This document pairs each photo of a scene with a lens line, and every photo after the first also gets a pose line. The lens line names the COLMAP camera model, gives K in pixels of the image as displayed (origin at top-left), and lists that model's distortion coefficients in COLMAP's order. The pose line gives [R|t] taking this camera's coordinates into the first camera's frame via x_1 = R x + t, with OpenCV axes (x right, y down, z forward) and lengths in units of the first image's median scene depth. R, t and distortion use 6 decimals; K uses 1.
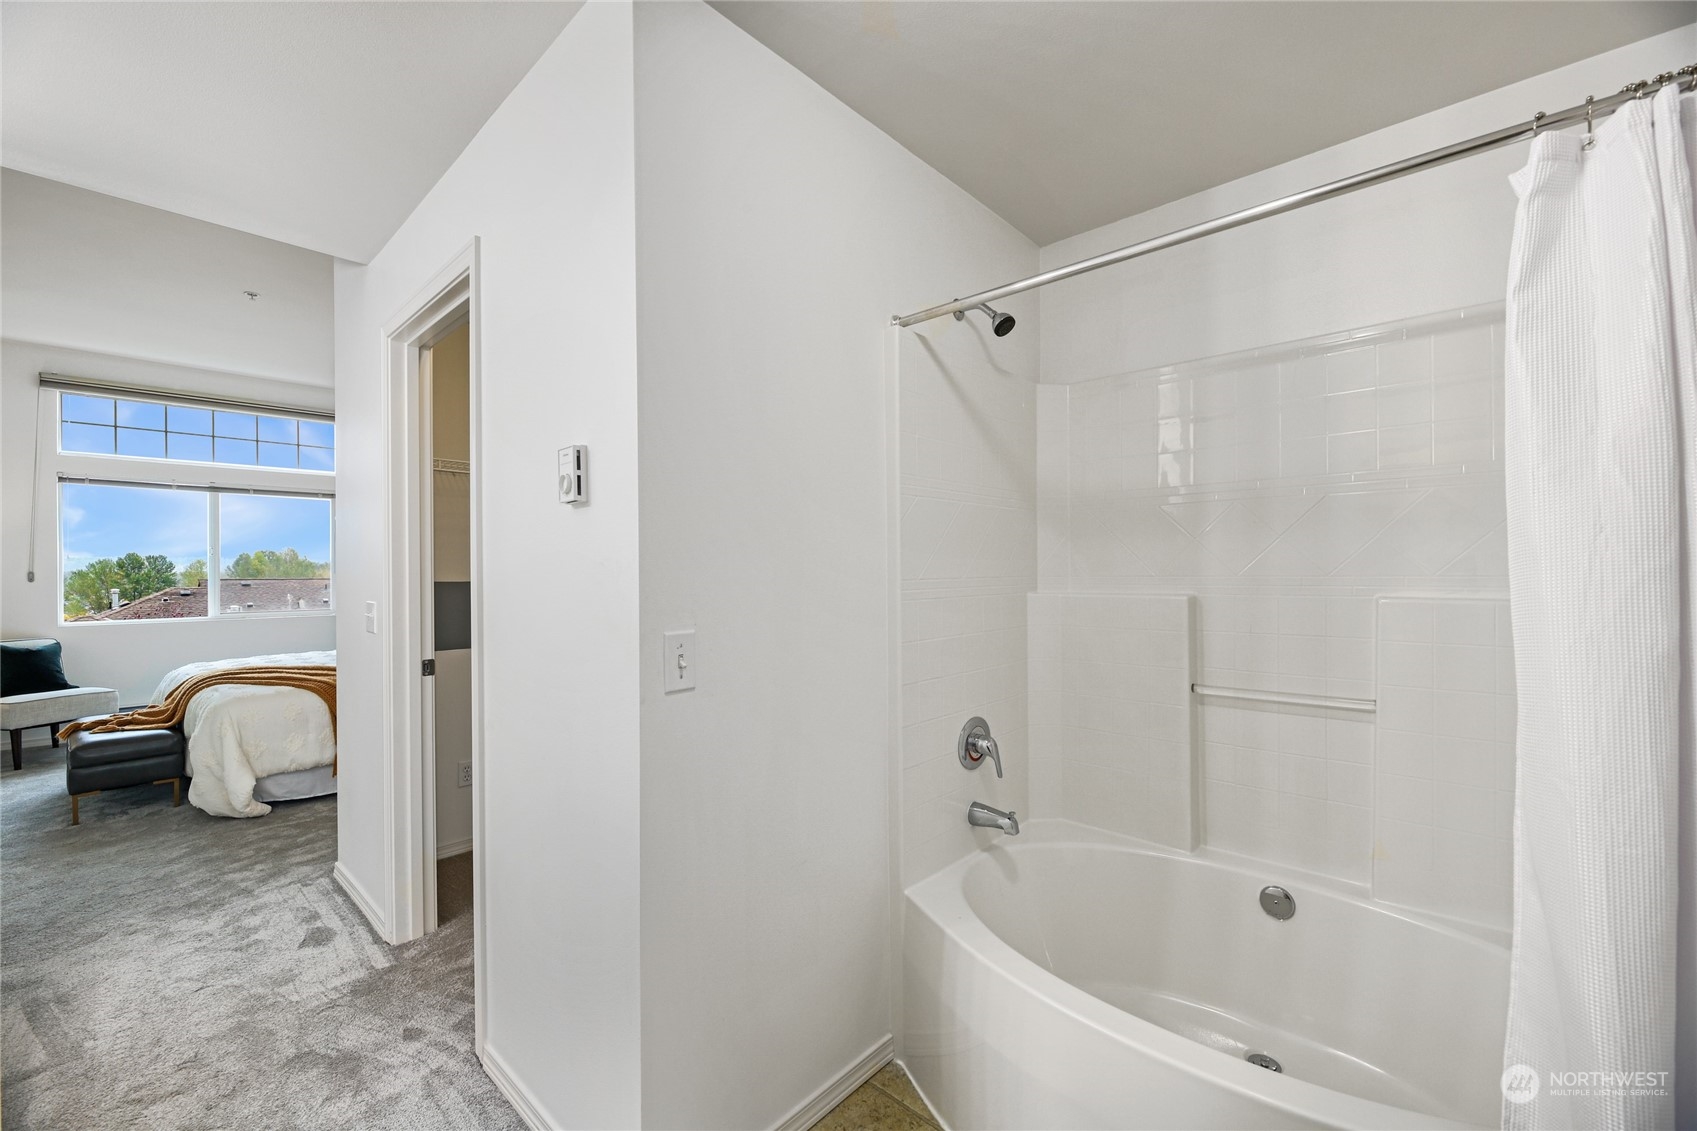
lens RADIAL K [[682.8, 0, 844.6], [0, 682.8, 573.9], [0, 0, 1]] dist [0.002111, -0.003396]
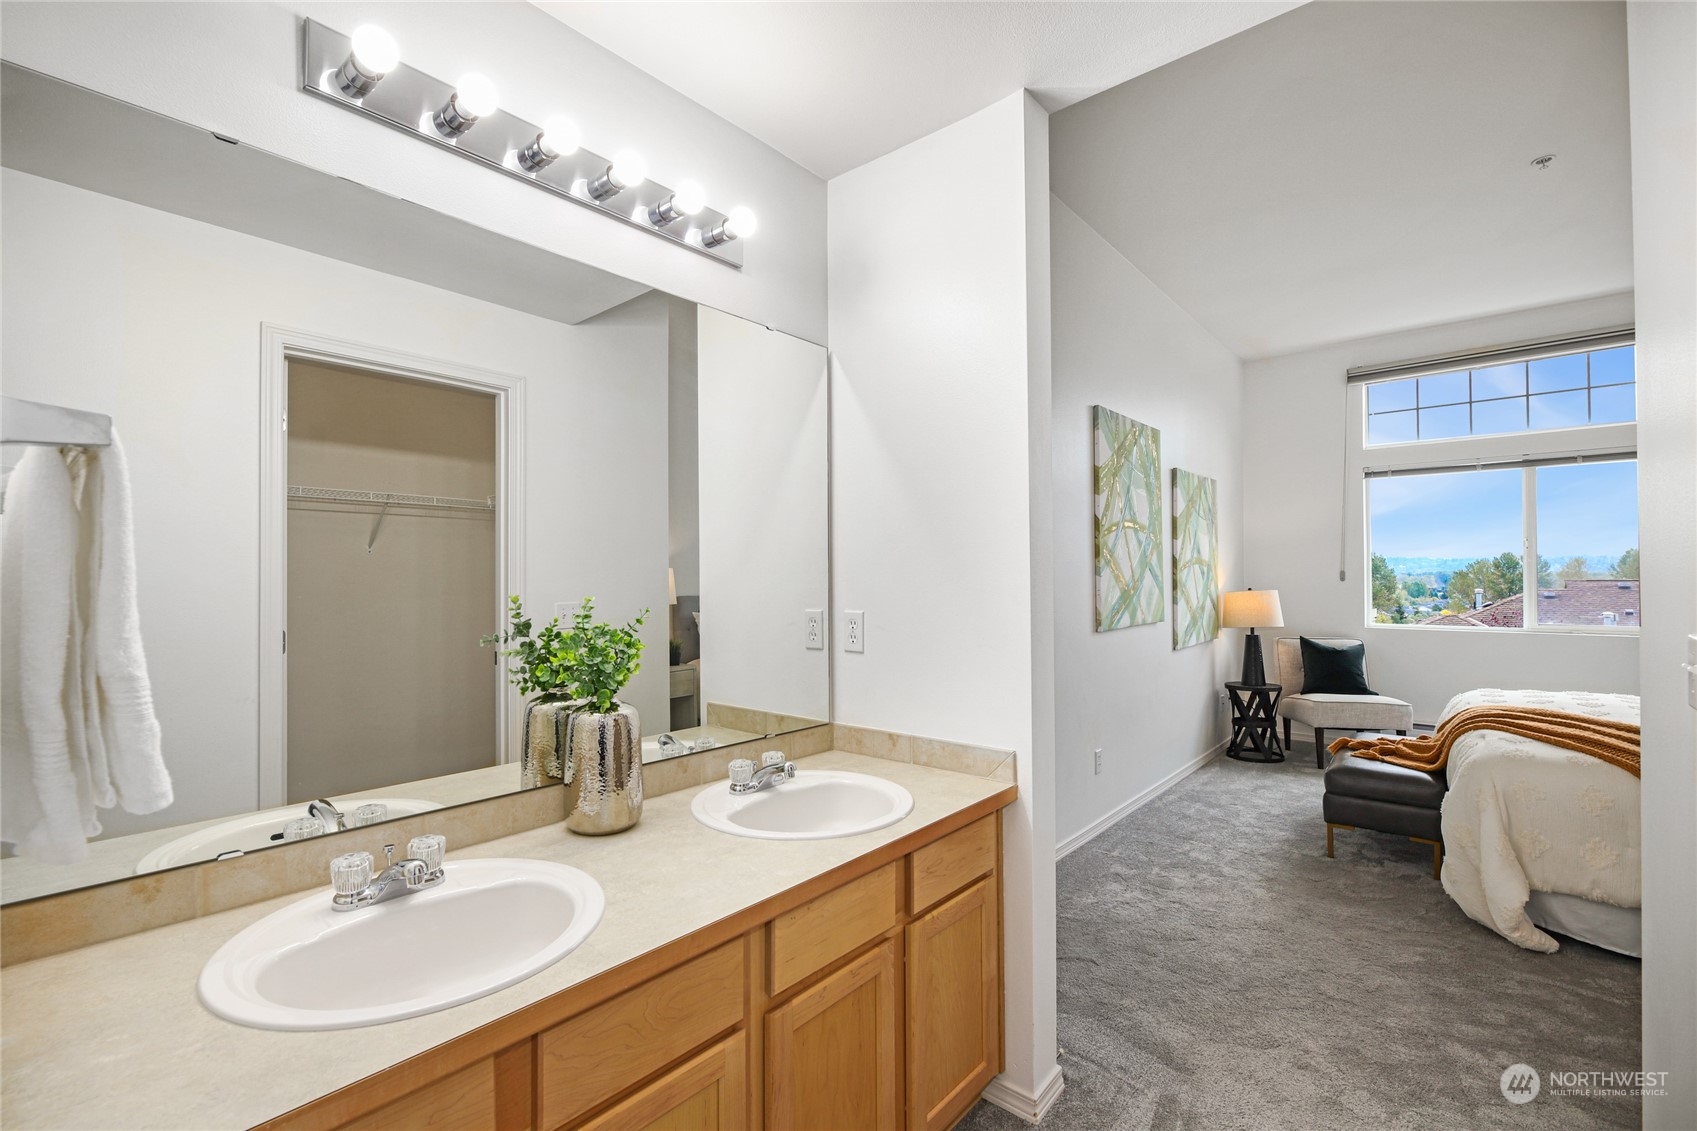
lens RADIAL K [[743.2, 0, 844.2], [0, 743.2, 570.1], [0, 0, 1]] dist [0.000261, -0.001087]
pose [[0.032504, -0.004234, -0.999463, -0.177536], [-0.000847, 0.999991, -0.004264, 0.001684], [0.999471, 0.000985, 0.032500, 0.319559]]
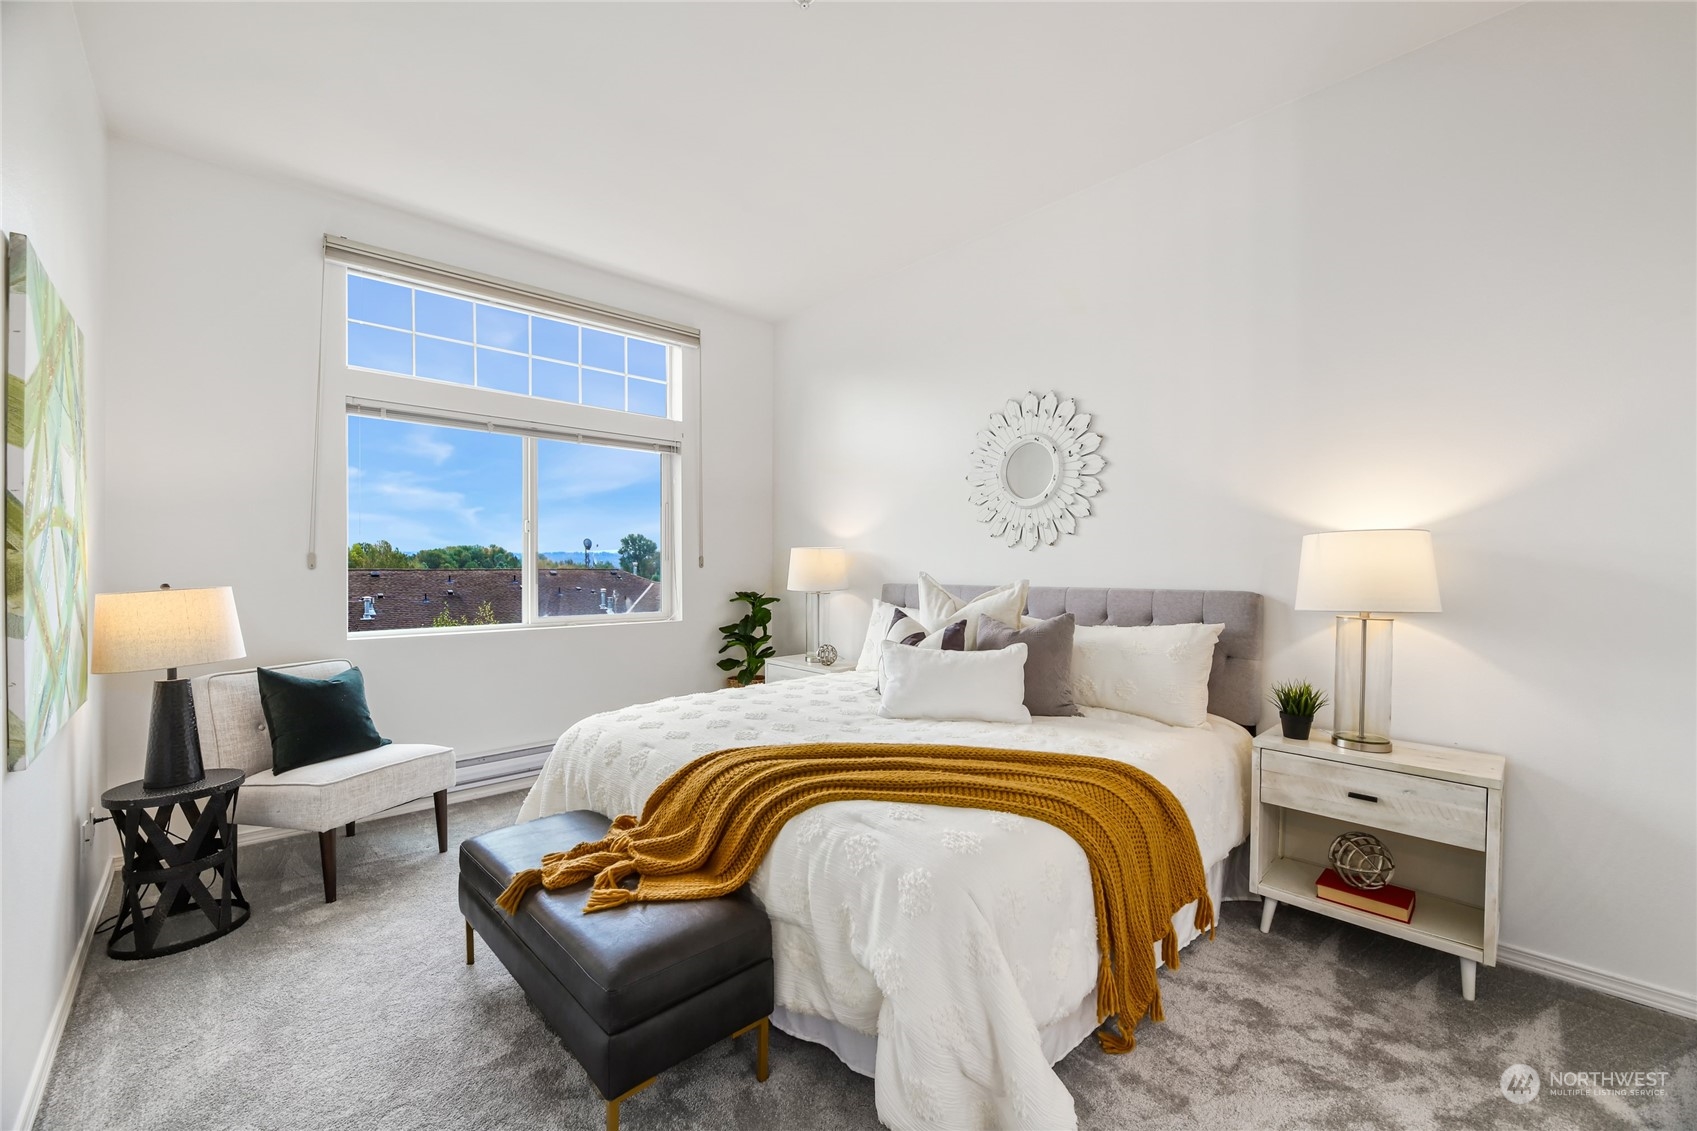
lens RADIAL K [[682.8, 0, 843.4], [0, 682.8, 580.0], [0, 0, 1]] dist [0.002111, -0.003396]
pose [[0.996084, 0.009628, -0.087884, -0.895786], [-0.008247, 0.999837, 0.016066, 0.009890], [0.088024, -0.015279, 0.996001, 0.569816]]
